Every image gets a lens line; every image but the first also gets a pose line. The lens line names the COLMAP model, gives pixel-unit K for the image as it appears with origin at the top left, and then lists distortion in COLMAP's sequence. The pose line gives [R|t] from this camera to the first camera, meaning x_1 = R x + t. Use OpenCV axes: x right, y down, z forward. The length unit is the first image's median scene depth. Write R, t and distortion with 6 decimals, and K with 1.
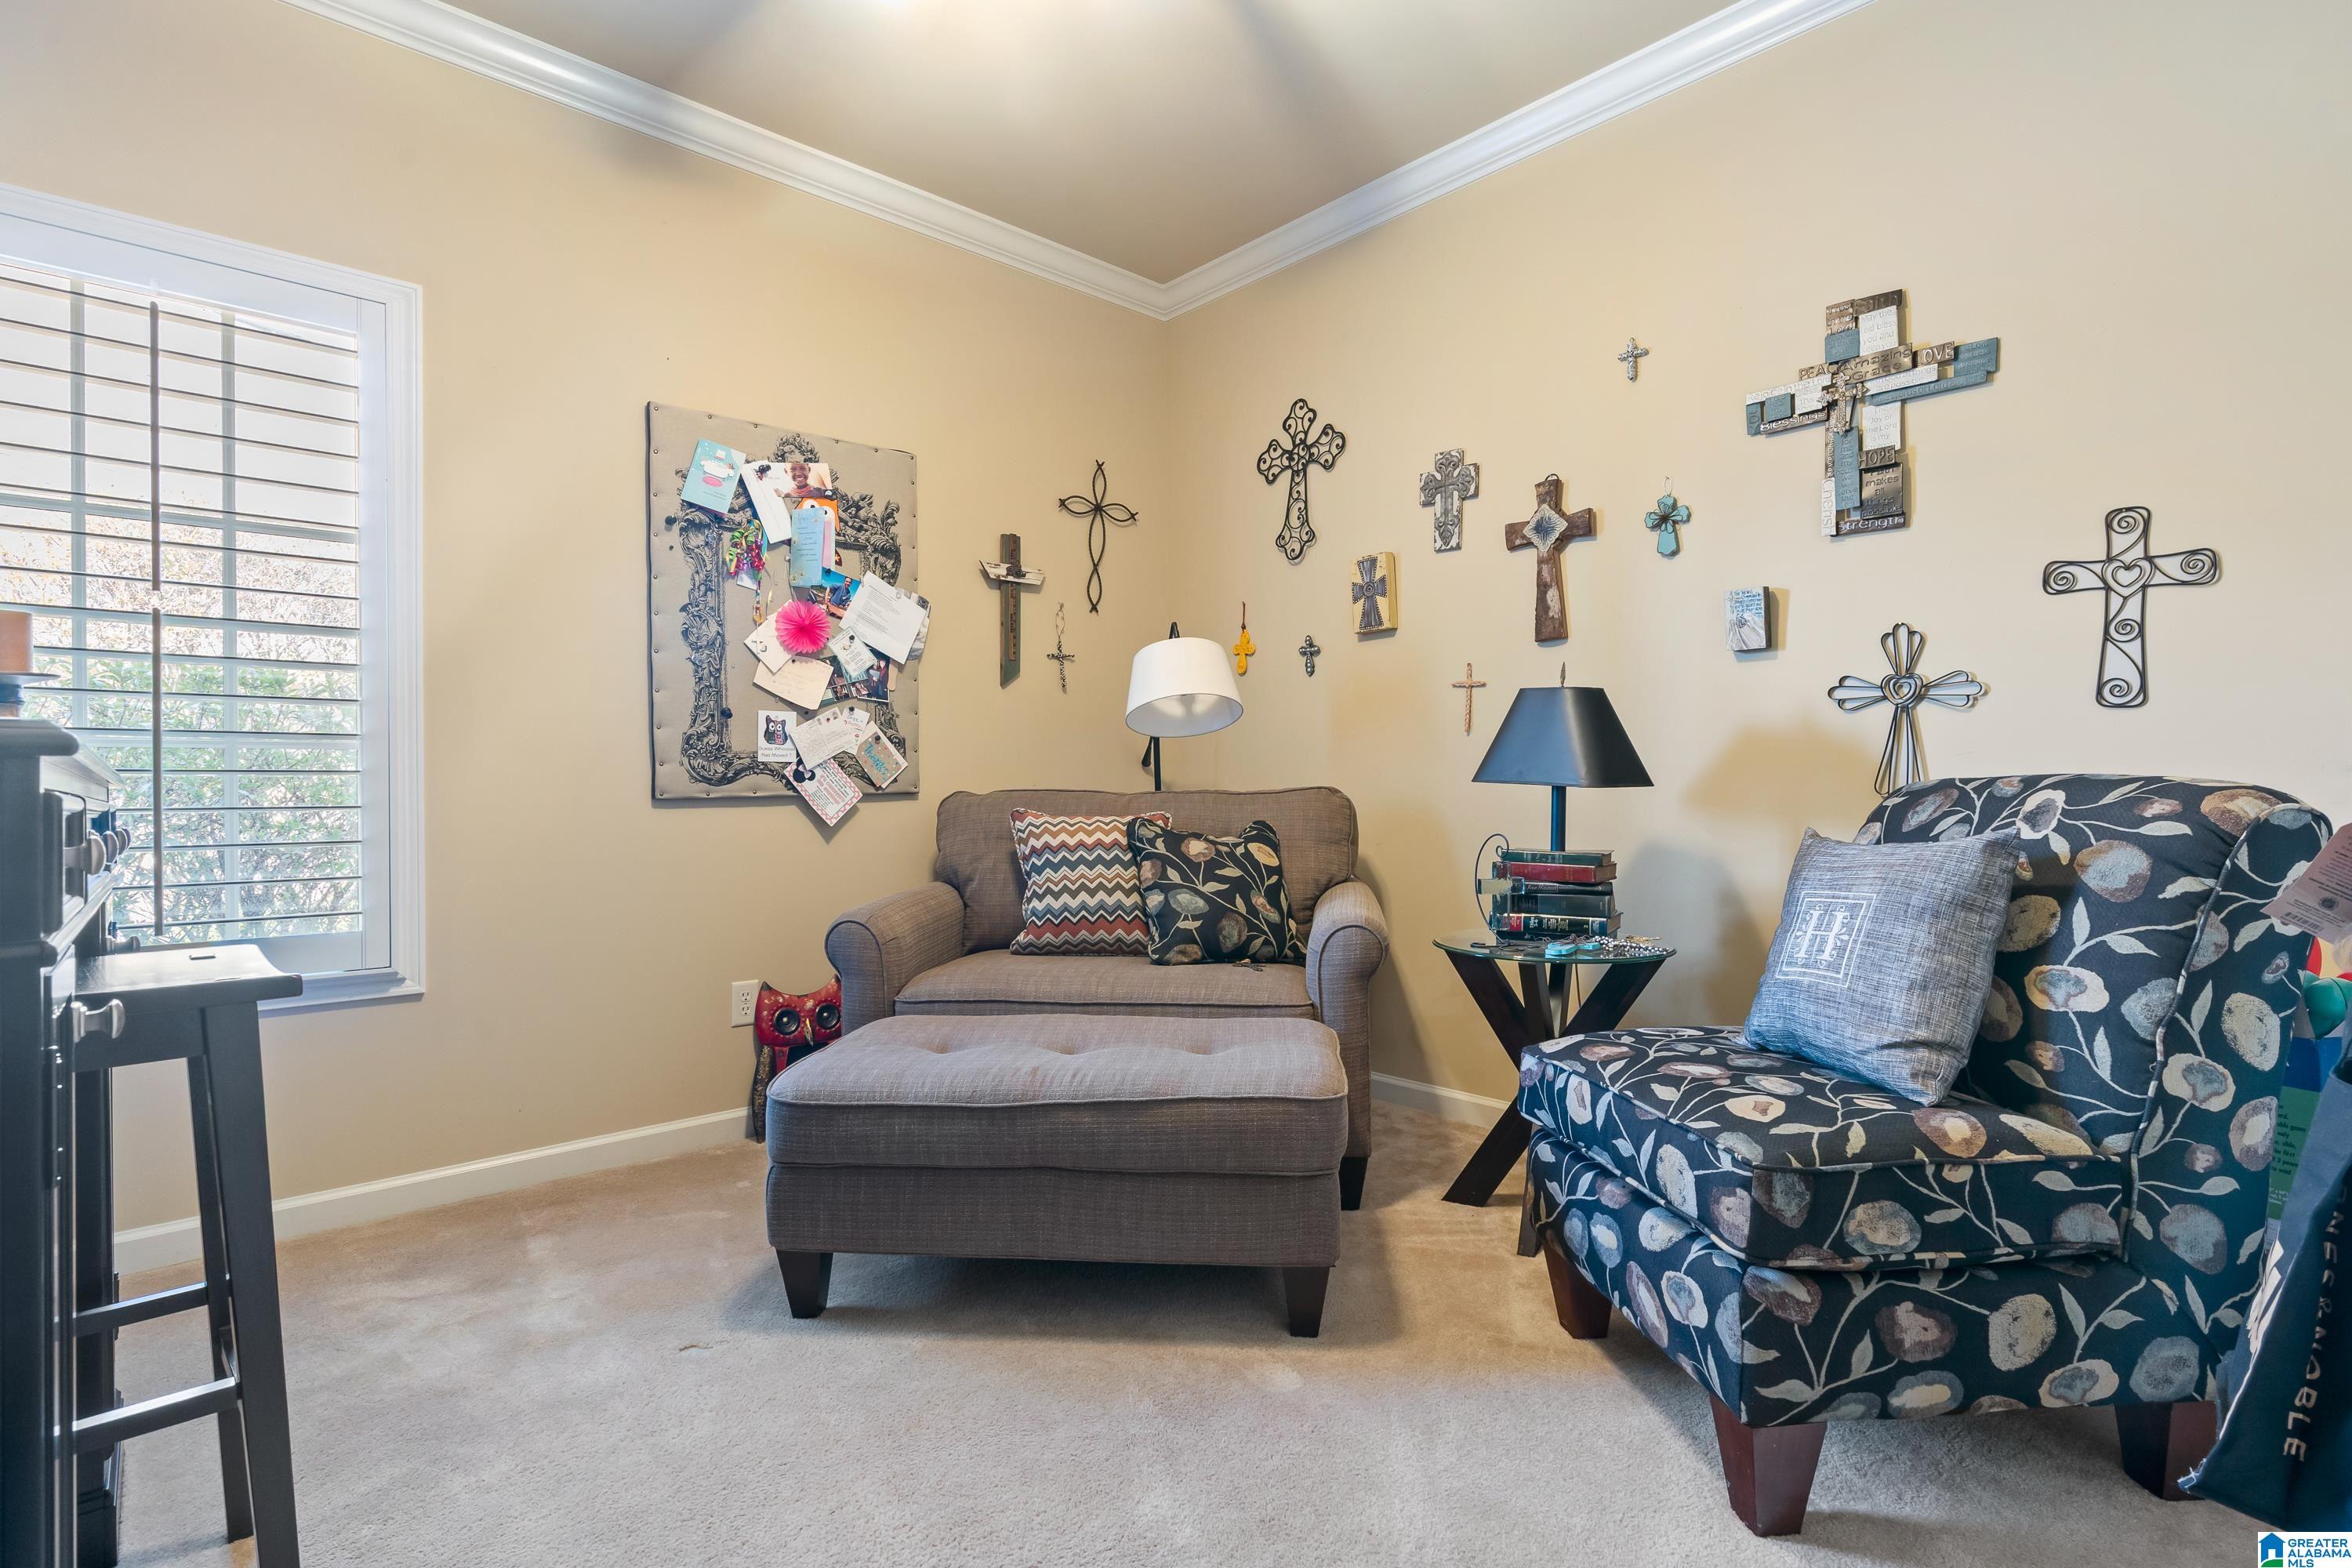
lens RADIAL K [[1126.3, 0, 1176.0], [0, 1126.3, 784.0], [0, 0, 1]] dist [-0.000936, 0.000307]
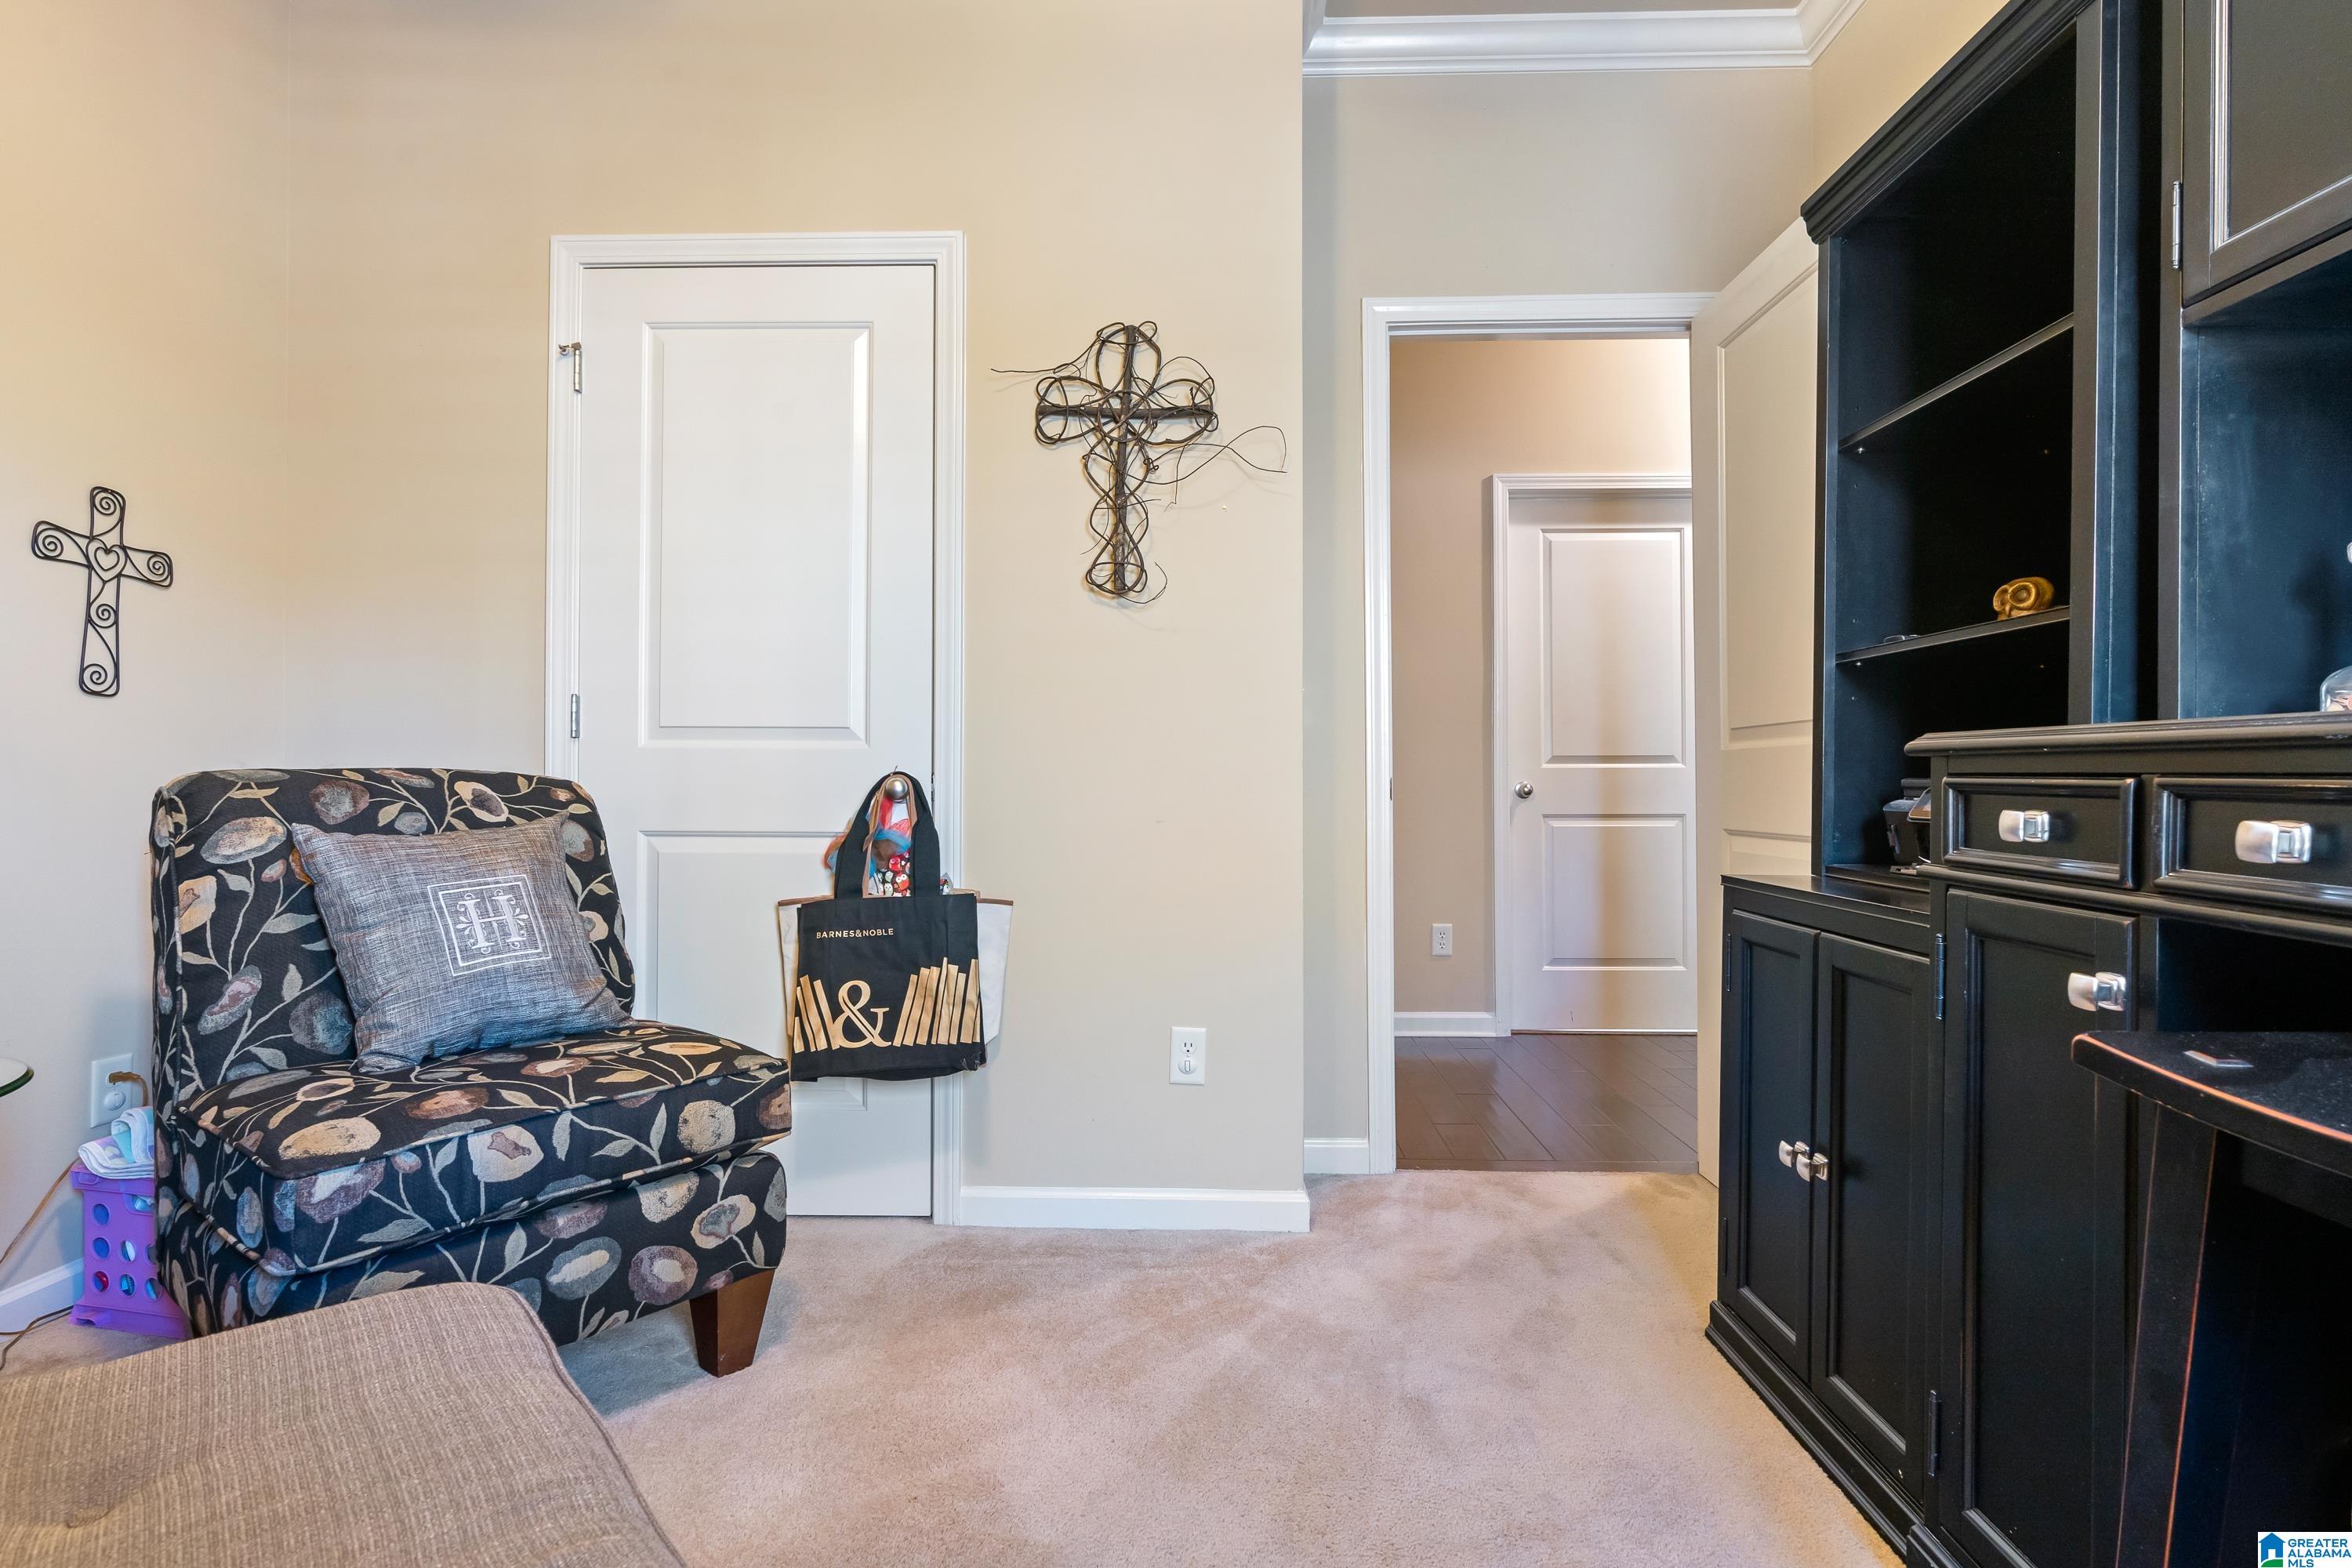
lens RADIAL K [[1126.3, 0, 1176.0], [0, 1126.3, 784.0], [0, 0, 1]] dist [-0.000936, 0.000307]
pose [[-0.704304, -0.002395, 0.709894, -0.490195], [-0.006420, 0.999975, -0.002995, 0.004648], [-0.709869, -0.006667, -0.704302, 1.034224]]
